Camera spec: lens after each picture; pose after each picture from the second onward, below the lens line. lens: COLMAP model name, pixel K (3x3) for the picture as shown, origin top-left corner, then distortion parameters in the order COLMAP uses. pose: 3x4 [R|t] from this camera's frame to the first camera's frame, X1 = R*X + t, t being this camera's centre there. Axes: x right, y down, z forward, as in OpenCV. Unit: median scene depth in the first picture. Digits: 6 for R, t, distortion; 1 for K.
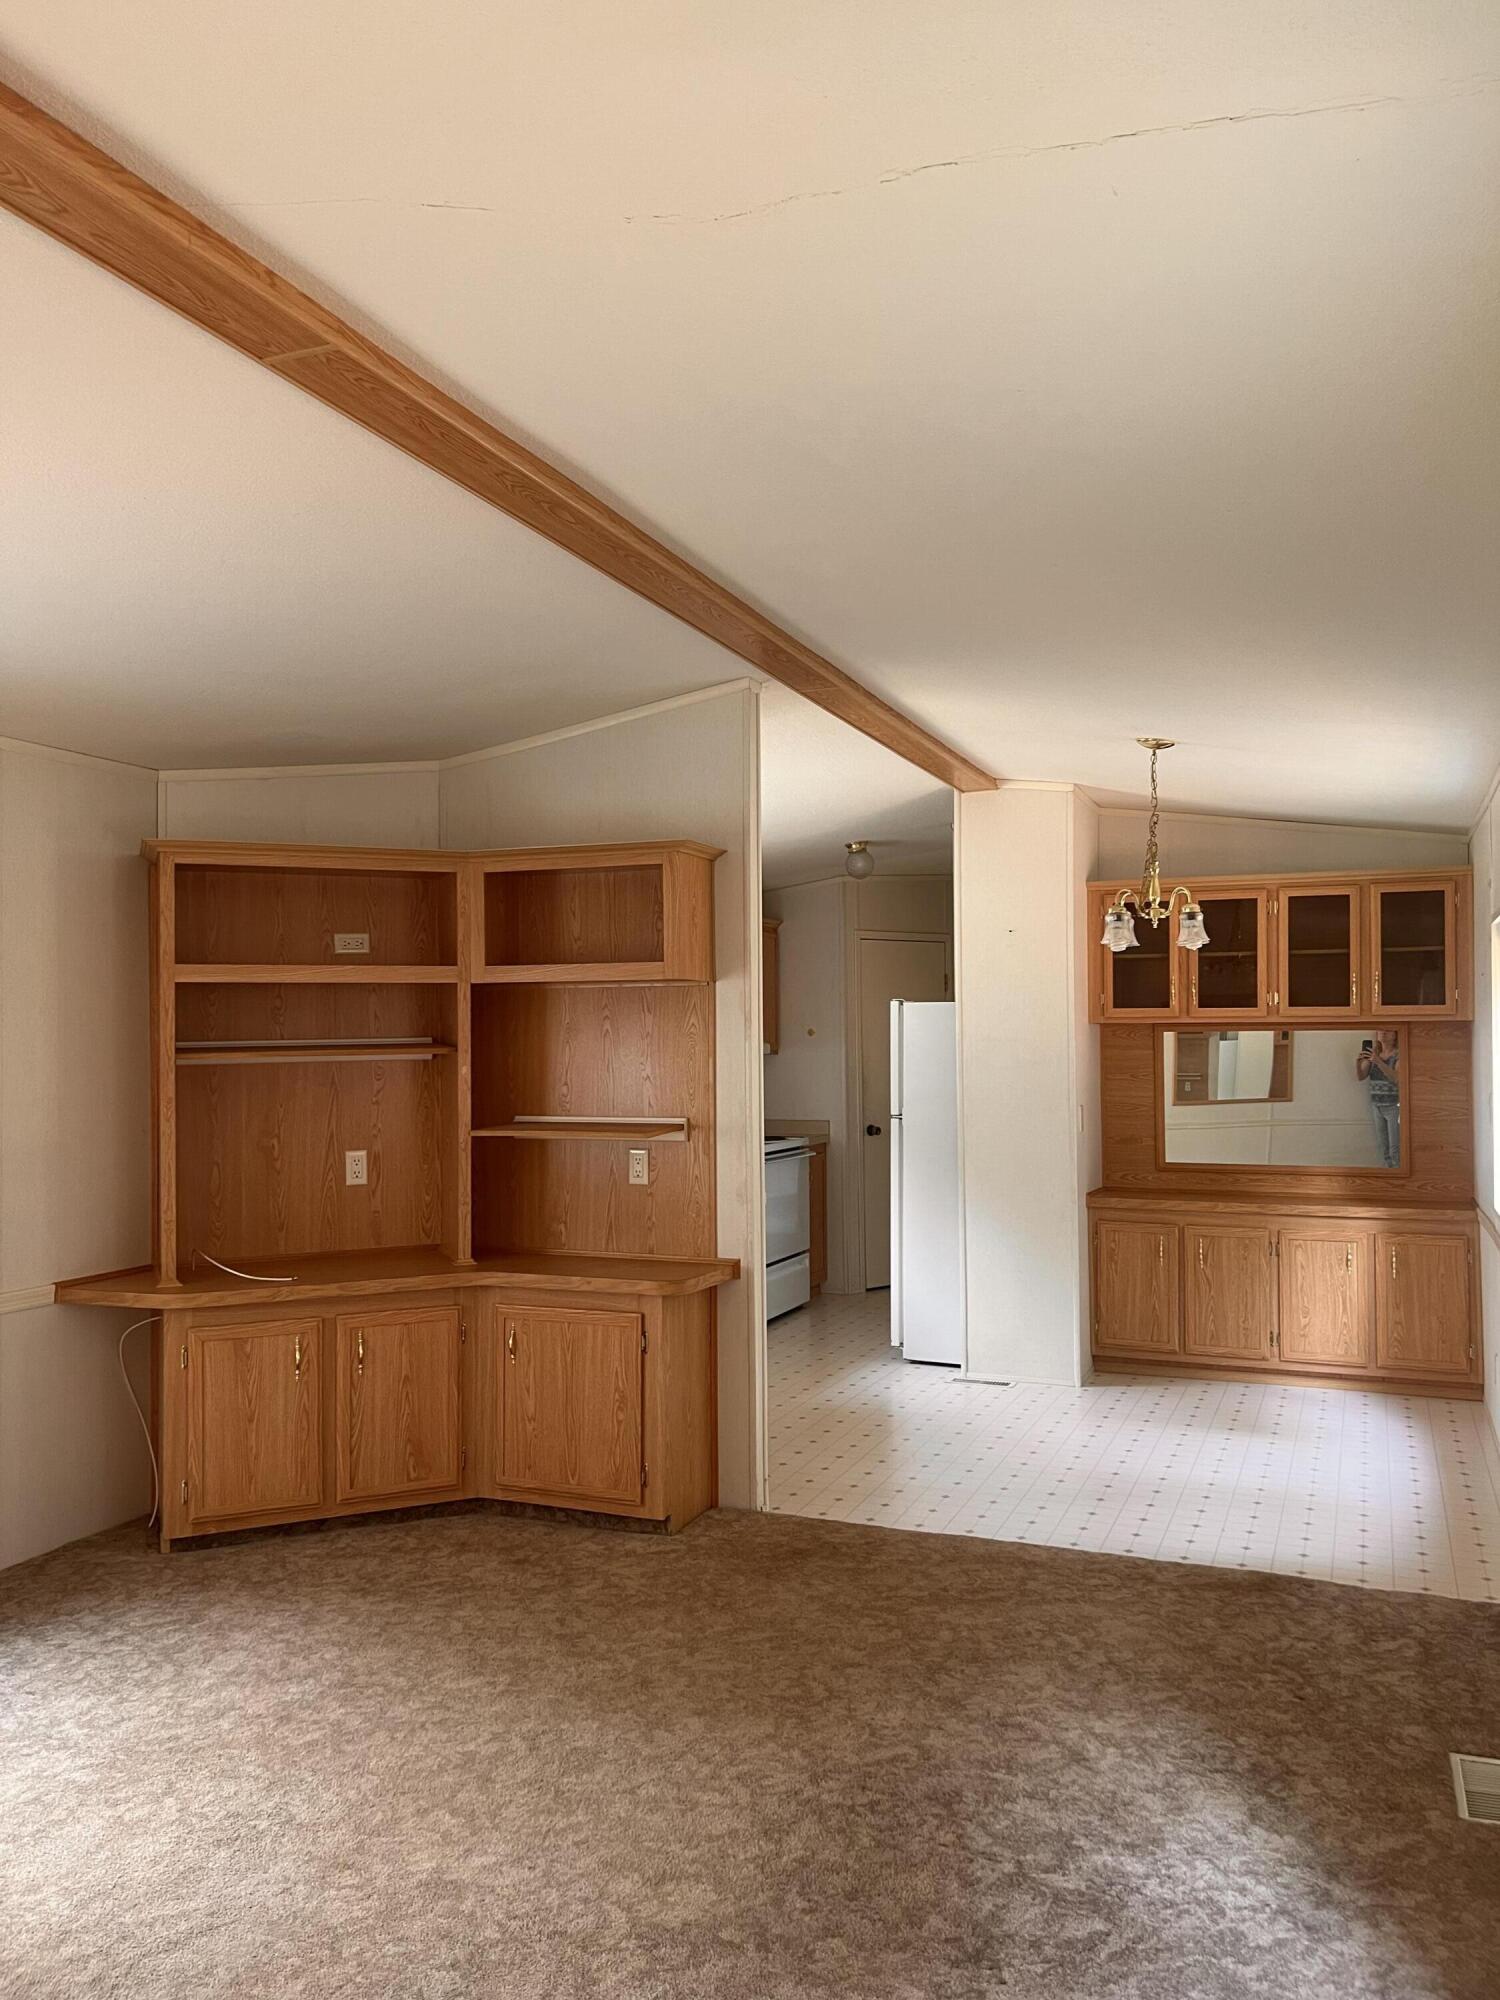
lens RADIAL K [[1497.6, 0, 734.7], [0, 1497.6, 1006.5], [0, 0, 1]] dist [0.044355, -0.044186]
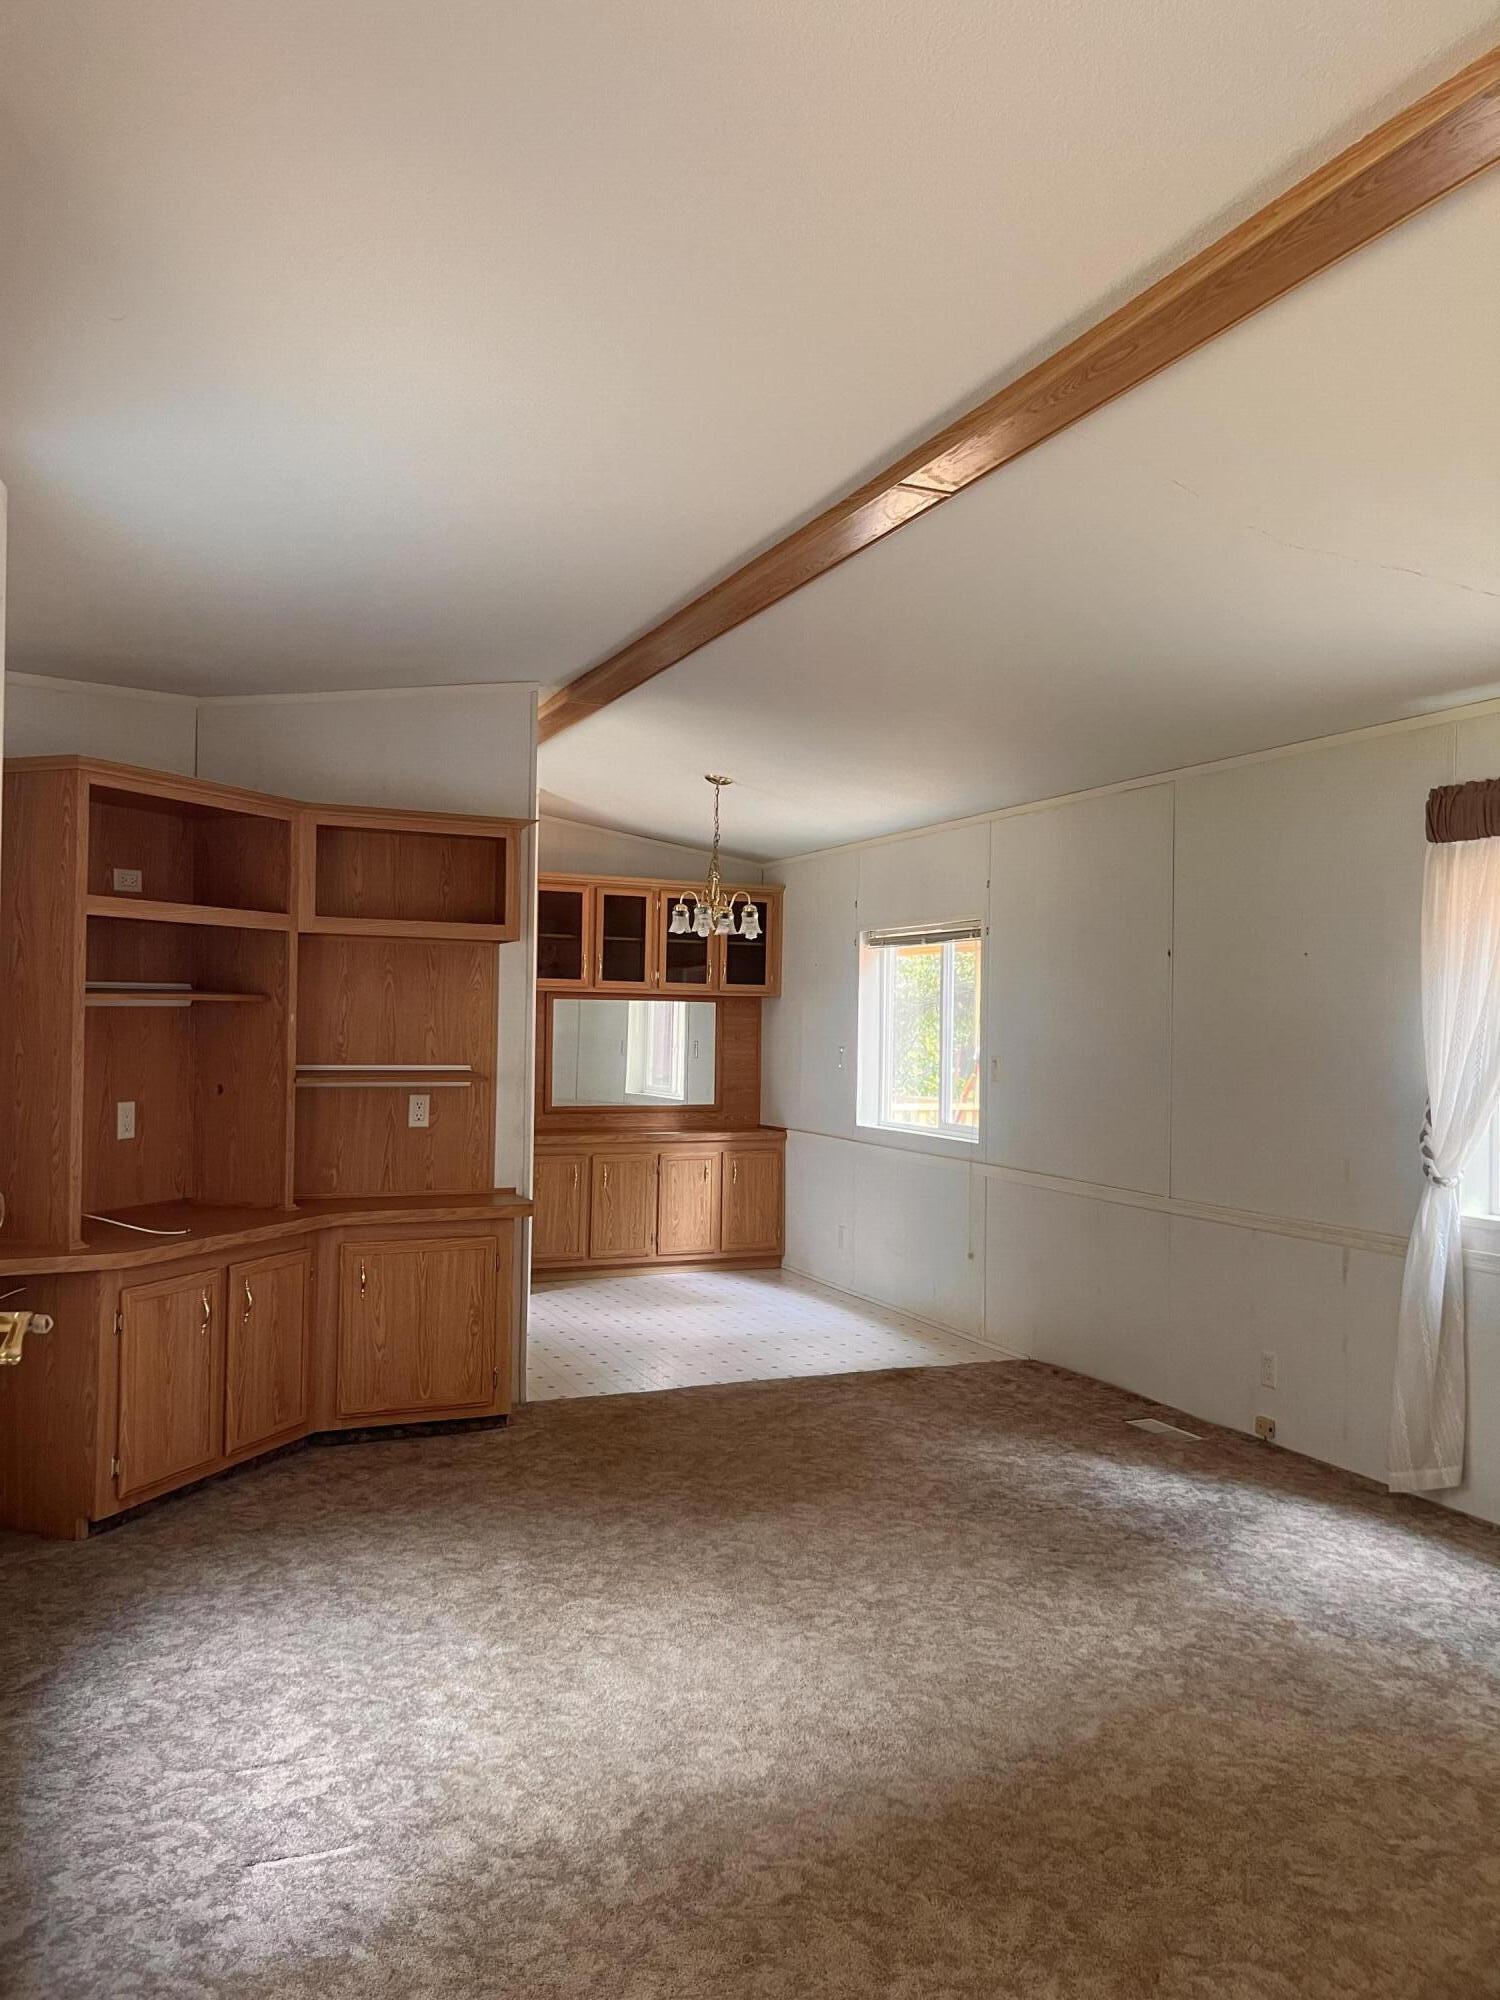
lens RADIAL K [[1497.6, 0, 734.7], [0, 1497.6, 1006.5], [0, 0, 1]] dist [0.044355, -0.044186]
pose [[0.699345, 0.025150, 0.714341, -0.694806], [-0.040178, 0.999184, 0.004155, 0.018120], [-0.713654, -0.031606, 0.699785, 0.078871]]
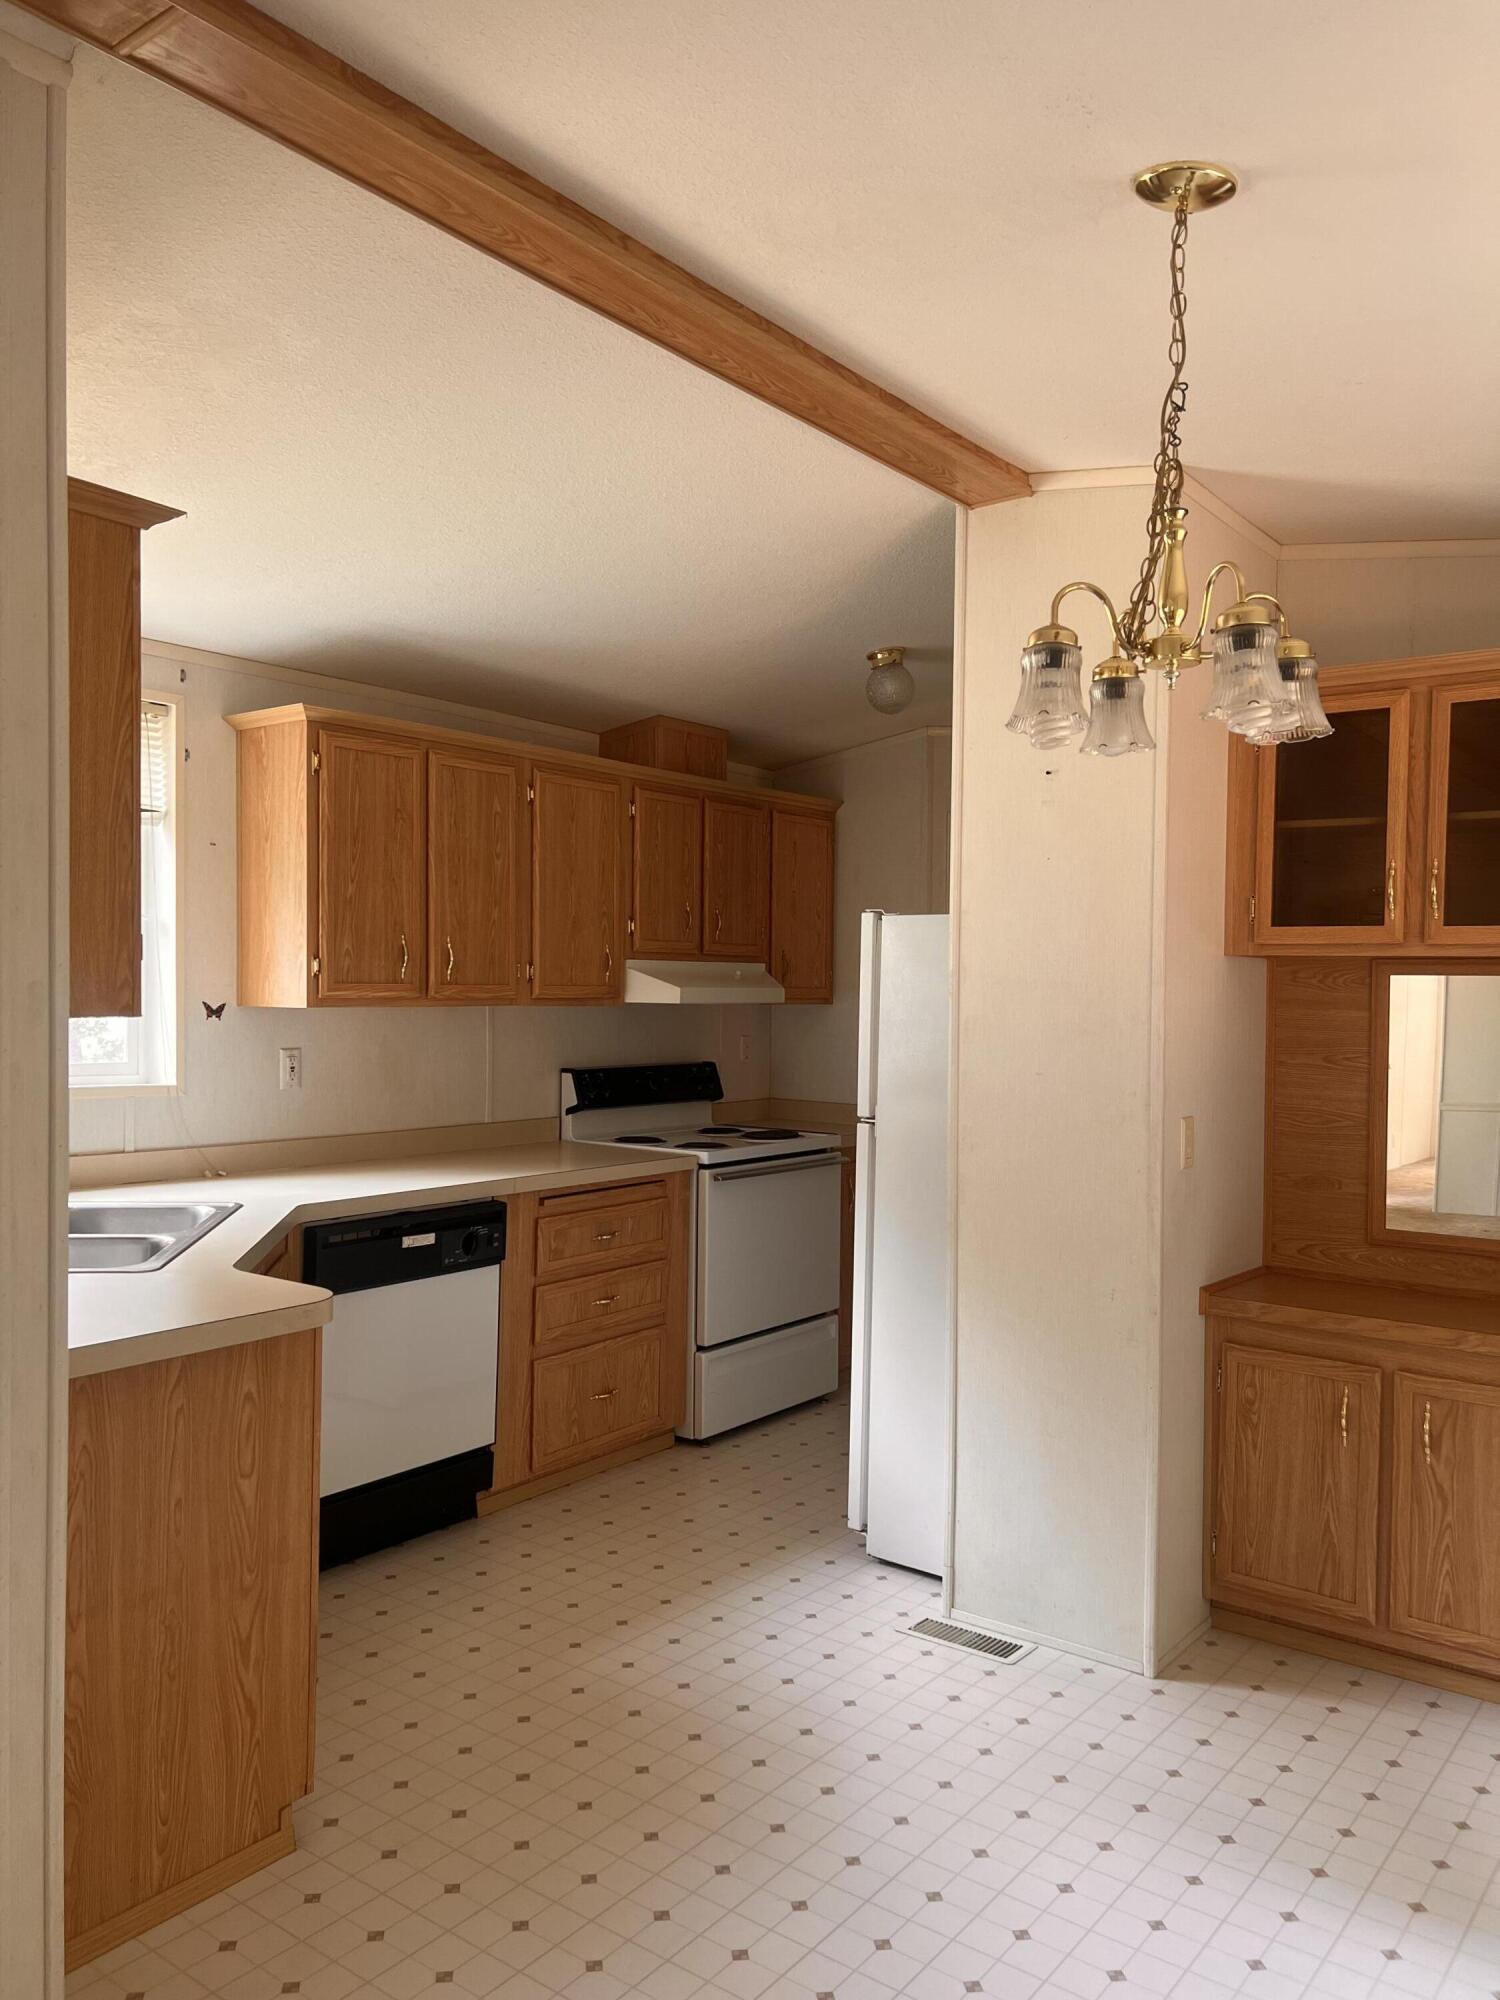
lens RADIAL K [[1513.1, 0, 741.2], [0, 1513.1, 1009.8], [0, 0, 1]] dist [0.050422, -0.057819]
pose [[0.968070, 0.020812, -0.249815, 0.296744], [-0.011200, 0.999143, 0.039837, 0.015353], [0.250430, -0.035767, 0.967474, 0.651586]]
